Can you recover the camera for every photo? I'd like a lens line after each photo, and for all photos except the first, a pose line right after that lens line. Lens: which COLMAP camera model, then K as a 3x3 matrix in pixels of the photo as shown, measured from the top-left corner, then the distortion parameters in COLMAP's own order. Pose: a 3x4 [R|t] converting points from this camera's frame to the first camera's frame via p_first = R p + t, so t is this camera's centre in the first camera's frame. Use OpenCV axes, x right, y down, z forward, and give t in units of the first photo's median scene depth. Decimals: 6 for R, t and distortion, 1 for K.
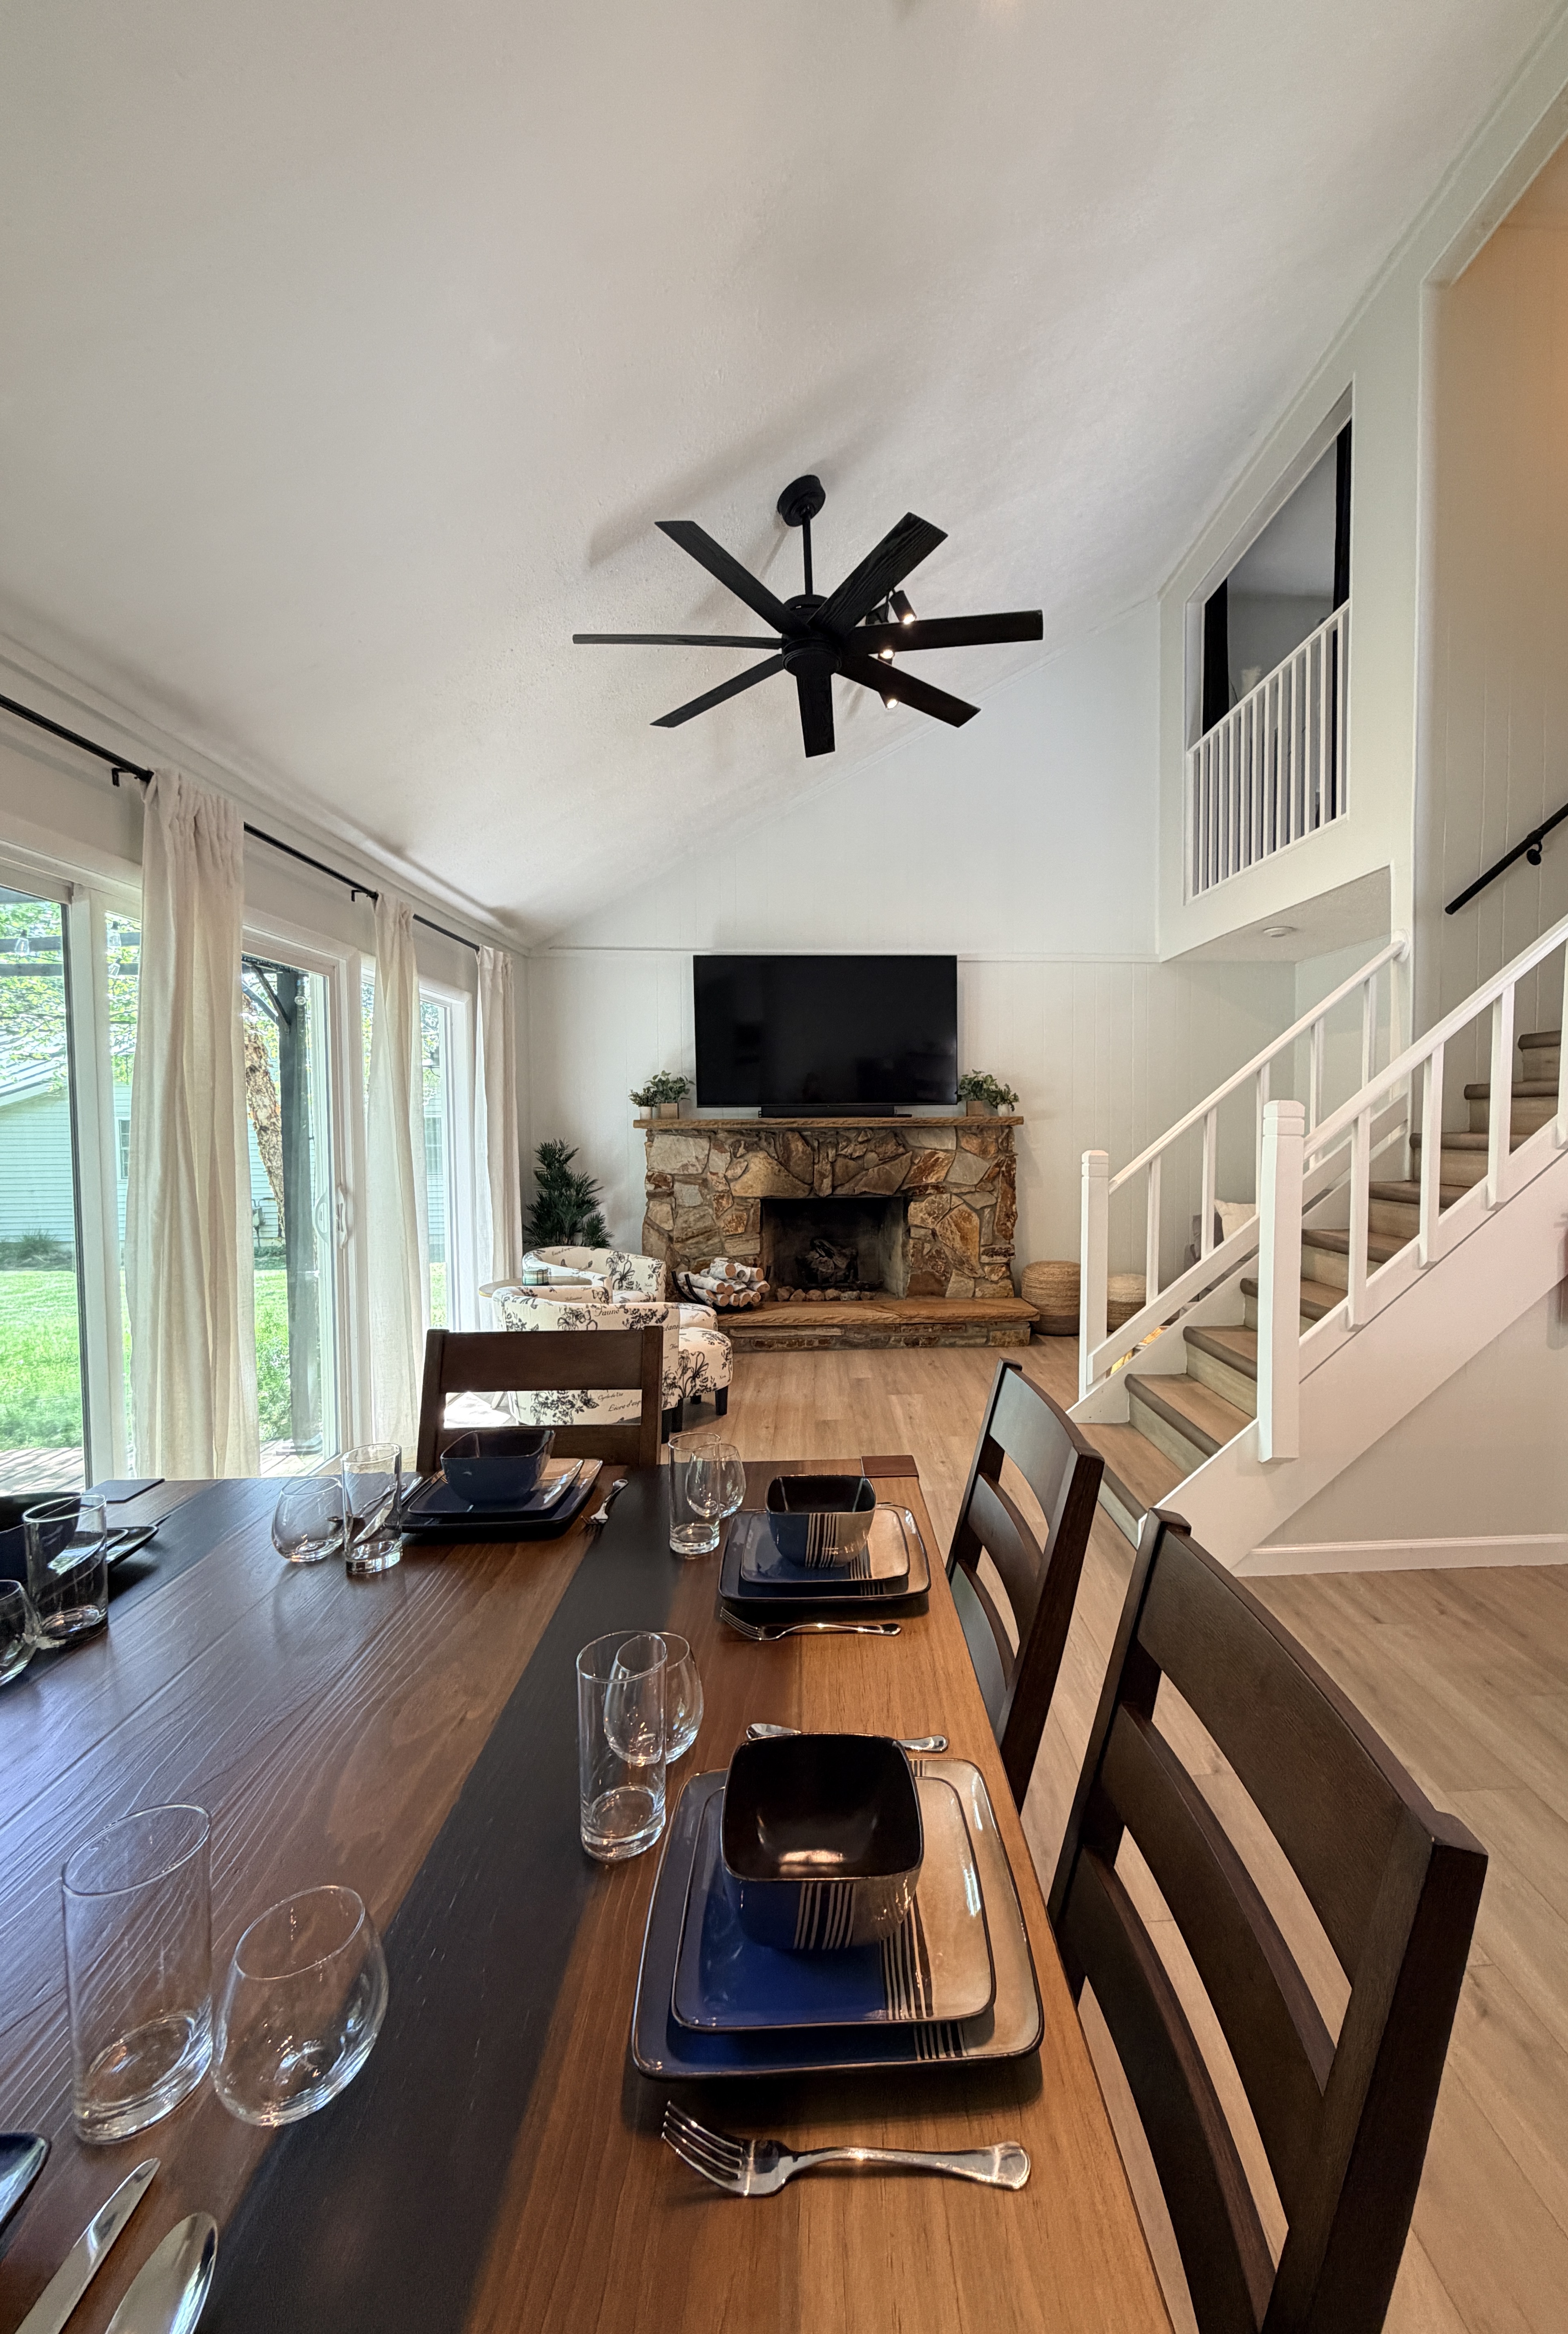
lens RADIAL K [[941.8, 0, 867.2], [0, 941.8, 1159.9], [0, 0, 1]] dist [0.001549, 0.000043]
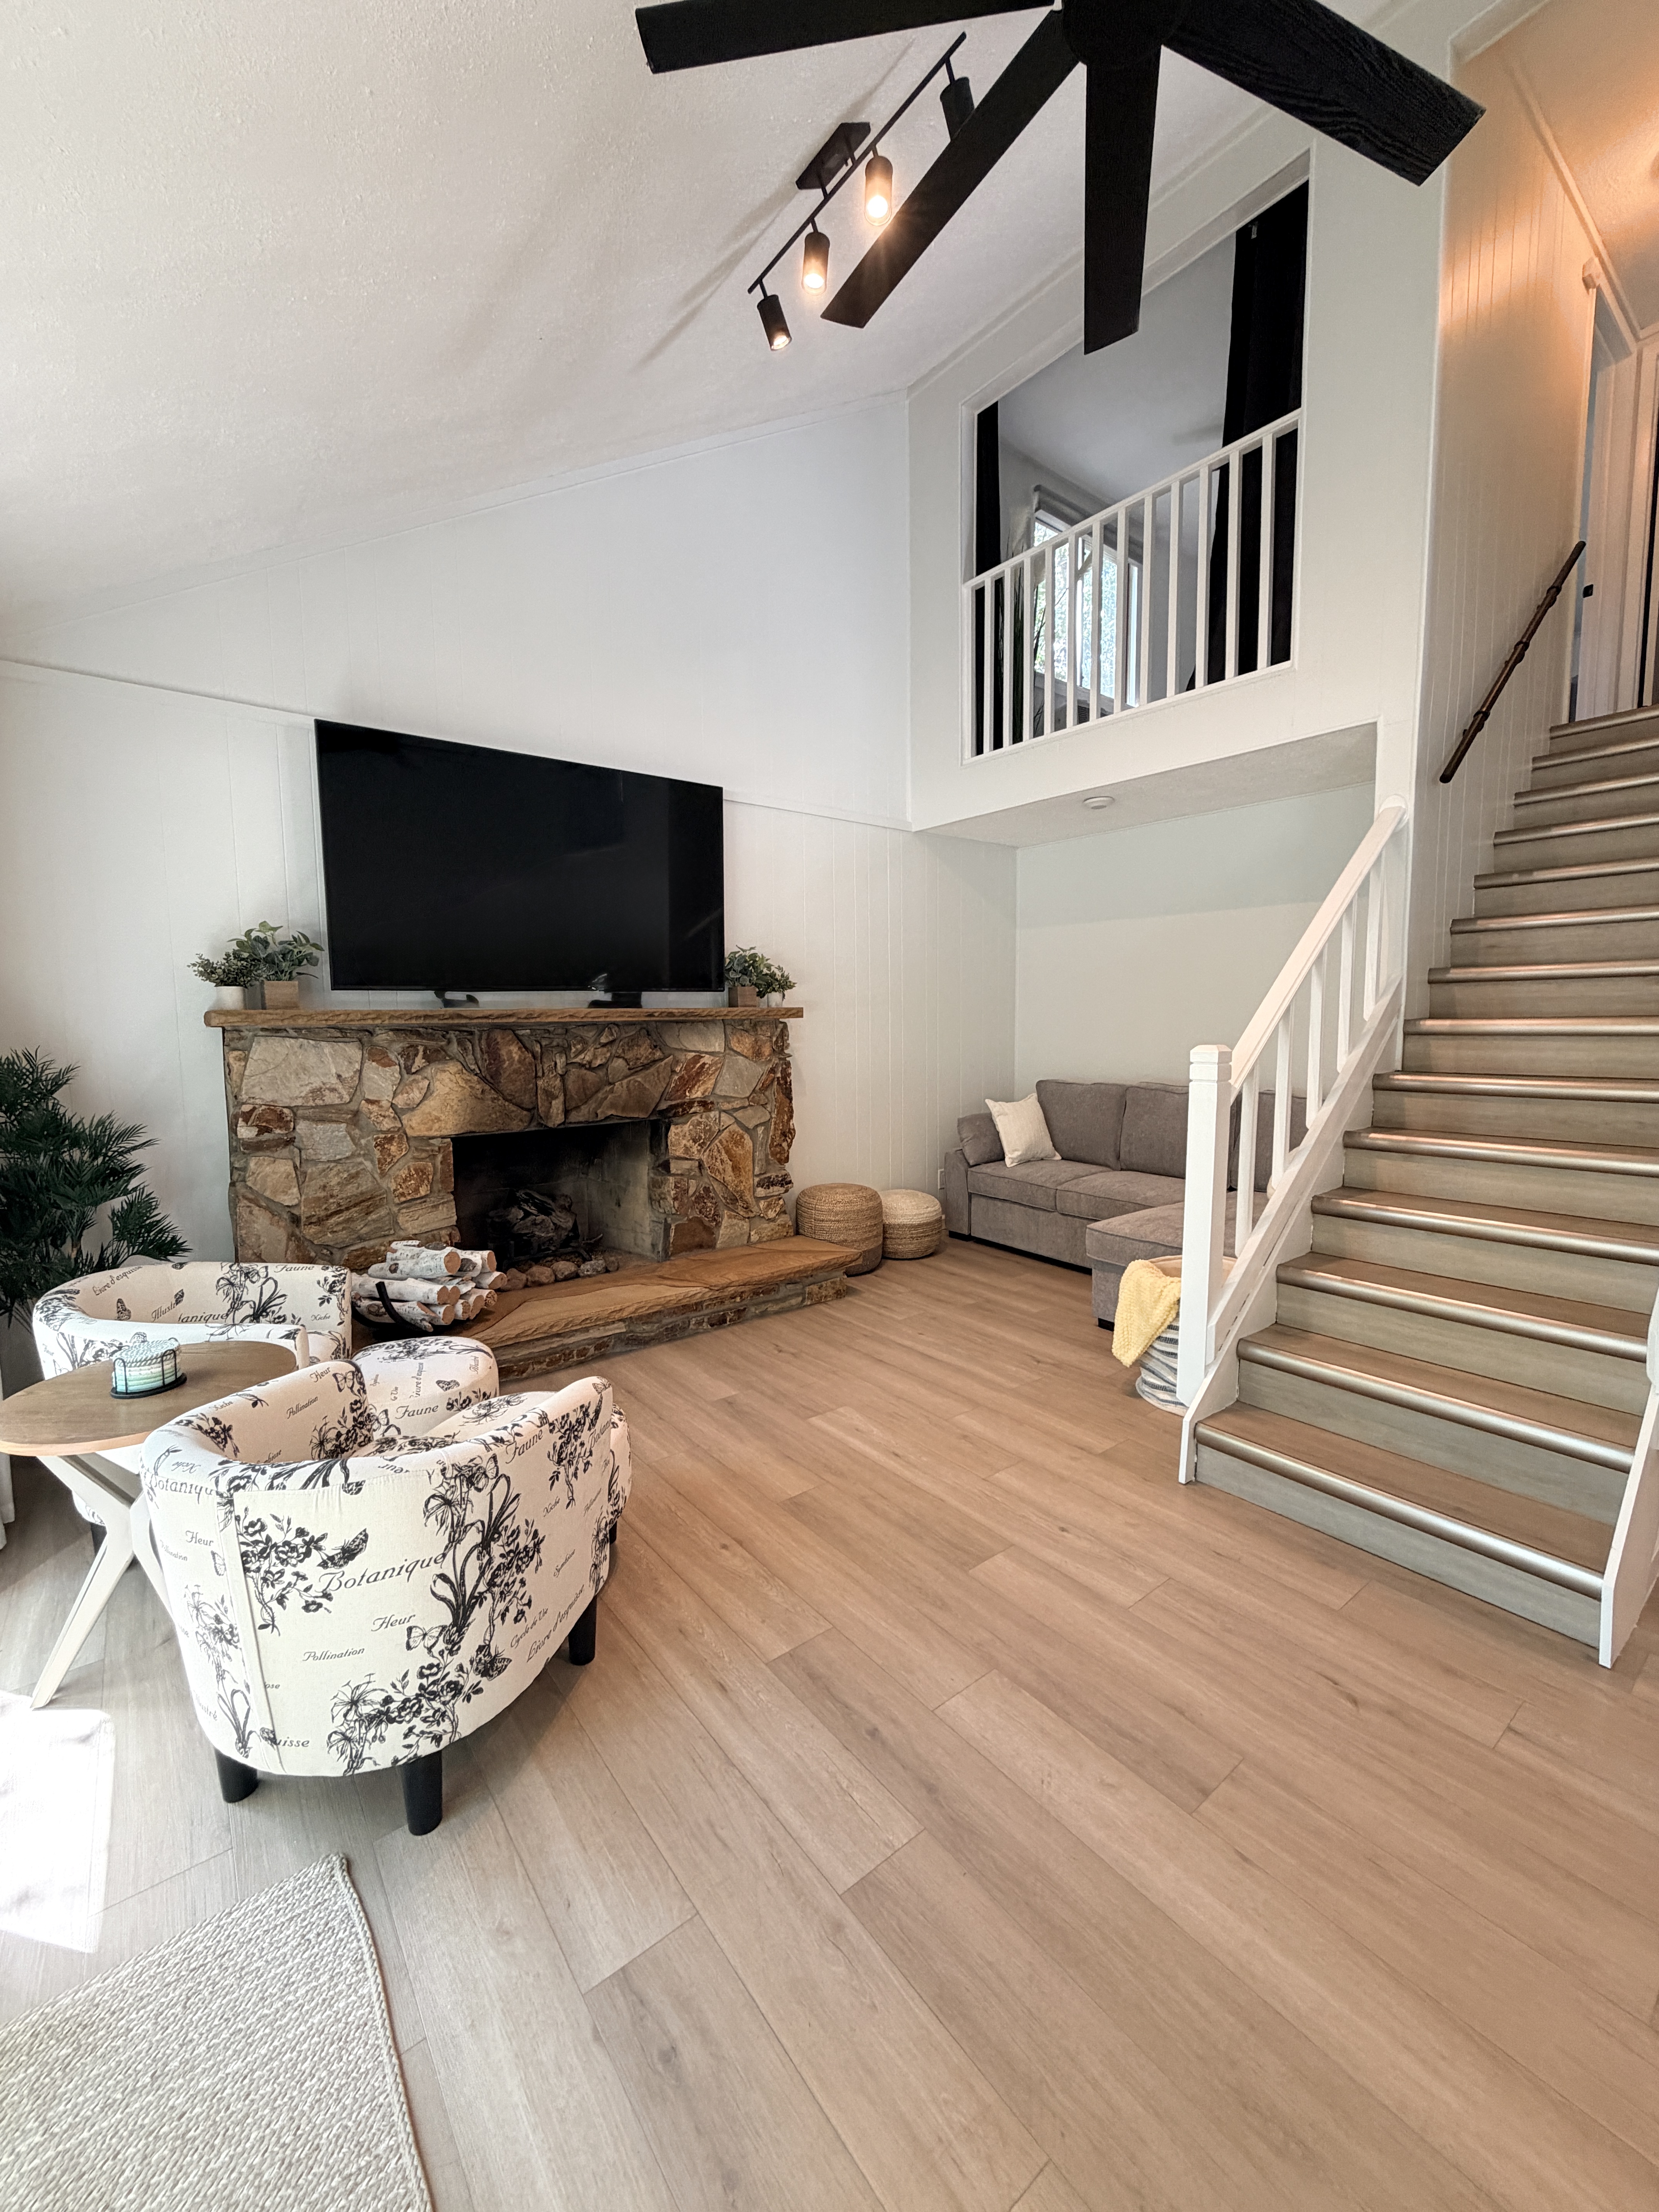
lens RADIAL K [[887.7, 0, 830.2], [0, 887.7, 1101.1], [0, 0, 1]] dist [-0.000178, 0.000588]
pose [[0.824367, -0.055141, 0.563363, -0.237733], [0.029838, 0.998093, 0.054030, -0.007347], [-0.565268, -0.027731, 0.824441, 0.370569]]
